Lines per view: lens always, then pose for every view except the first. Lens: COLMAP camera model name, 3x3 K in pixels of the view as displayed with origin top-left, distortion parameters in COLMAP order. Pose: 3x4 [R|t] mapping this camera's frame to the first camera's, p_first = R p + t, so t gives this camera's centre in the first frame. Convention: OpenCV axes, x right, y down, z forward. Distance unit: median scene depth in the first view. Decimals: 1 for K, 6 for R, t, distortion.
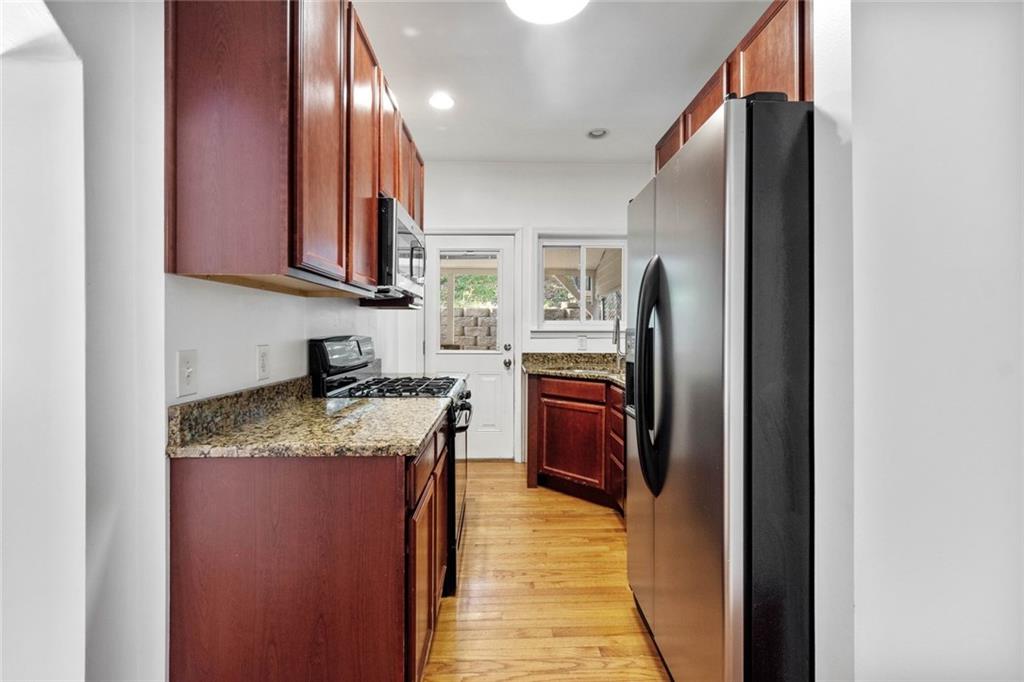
lens RADIAL K [[448.2, 0, 517.7], [0, 448.2, 337.5], [0, 0, 1]] dist [0.001160, -0.000143]
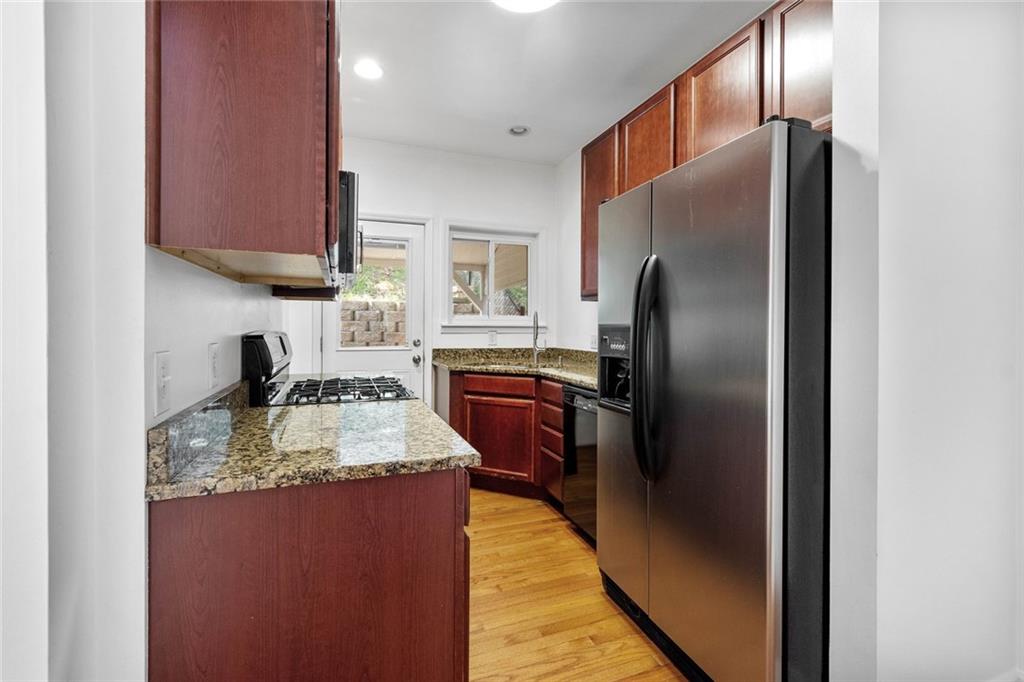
lens RADIAL K [[448.2, 0, 514.3], [0, 448.2, 333.9], [0, 0, 1]] dist [0.001160, -0.000143]
pose [[0.947536, -0.001312, 0.319648, -0.250892], [0.000253, 0.999994, 0.003356, -0.001374], [-0.319650, -0.003099, 0.947531, 0.073683]]
